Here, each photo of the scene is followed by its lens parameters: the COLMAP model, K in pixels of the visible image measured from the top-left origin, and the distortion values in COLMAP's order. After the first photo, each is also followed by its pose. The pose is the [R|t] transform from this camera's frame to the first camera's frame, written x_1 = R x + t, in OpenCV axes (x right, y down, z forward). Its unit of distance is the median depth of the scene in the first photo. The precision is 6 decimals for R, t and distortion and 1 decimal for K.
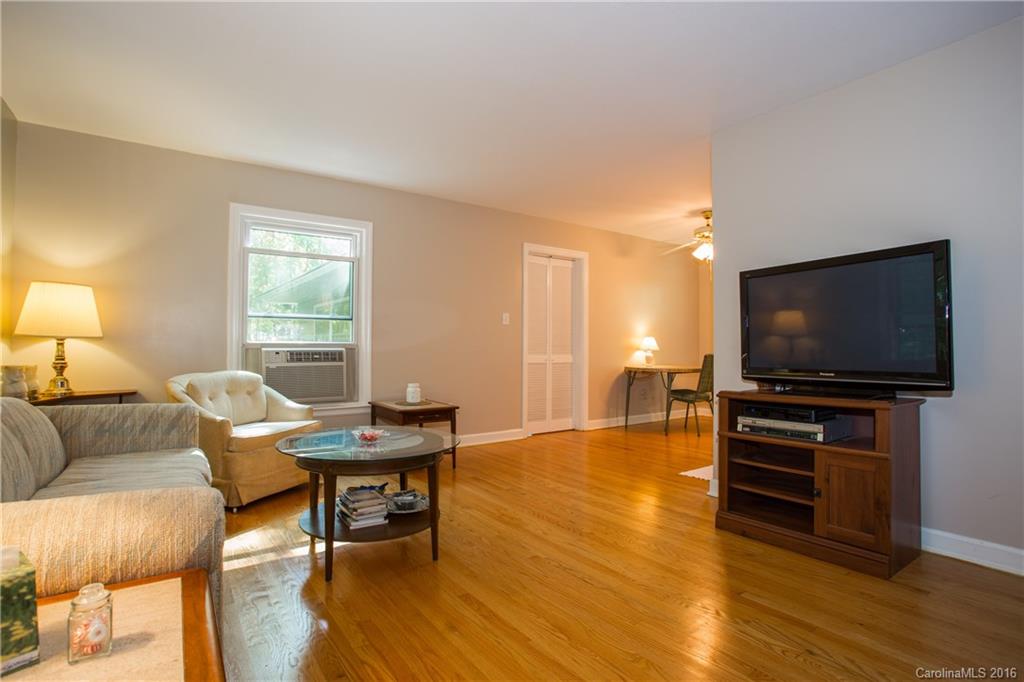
lens RADIAL K [[499.8, 0, 502.9], [0, 499.8, 341.5], [0, 0, 1]] dist [-0.083014, 0.036521]
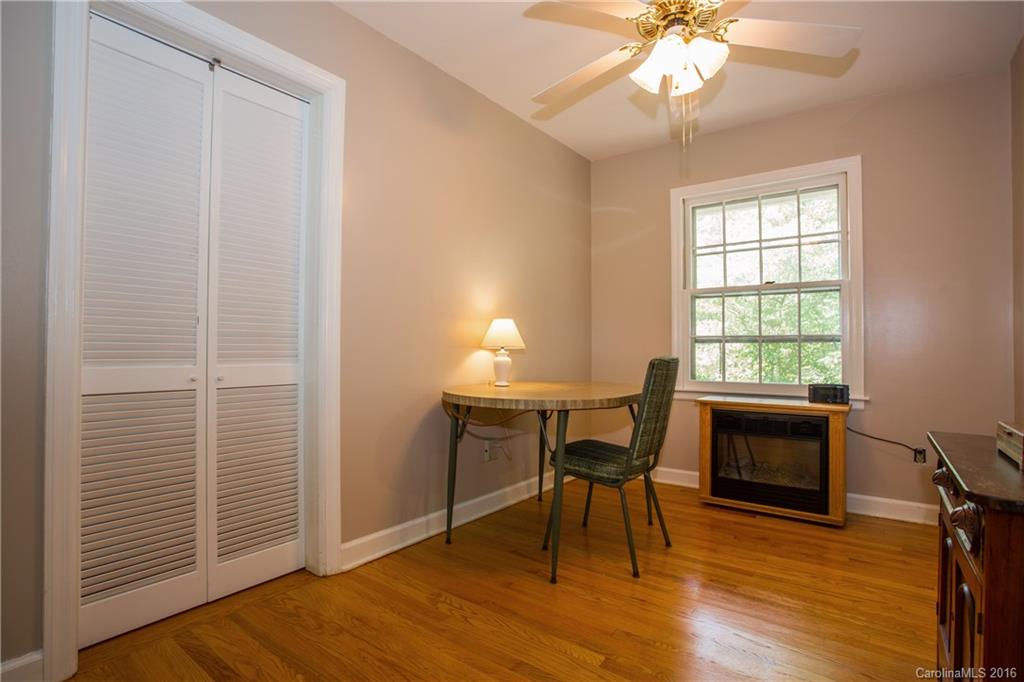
lens RADIAL K [[499.8, 0, 502.9], [0, 499.8, 341.5], [0, 0, 1]] dist [-0.083014, 0.036521]
pose [[0.952594, 0.002006, 0.304237, 0.171137], [-0.002630, 0.999995, 0.001640, 0.011310], [-0.304232, -0.002363, 0.952595, 0.614032]]
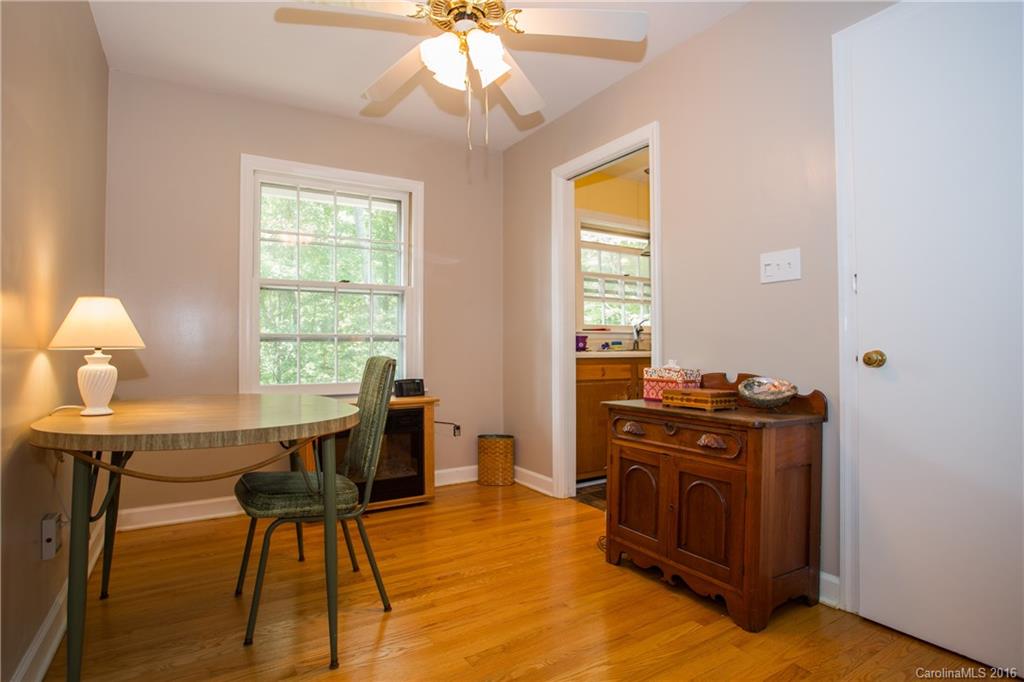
lens RADIAL K [[528.0, 0, 512.0], [0, 528.0, 341.0], [0, 0, 1]] dist [-0.027889, 0.000448]
pose [[0.057363, 0.006371, 0.998333, 0.056520], [-0.010798, 0.999925, -0.005761, 0.012948], [-0.998295, -0.010450, 0.057428, 0.807120]]
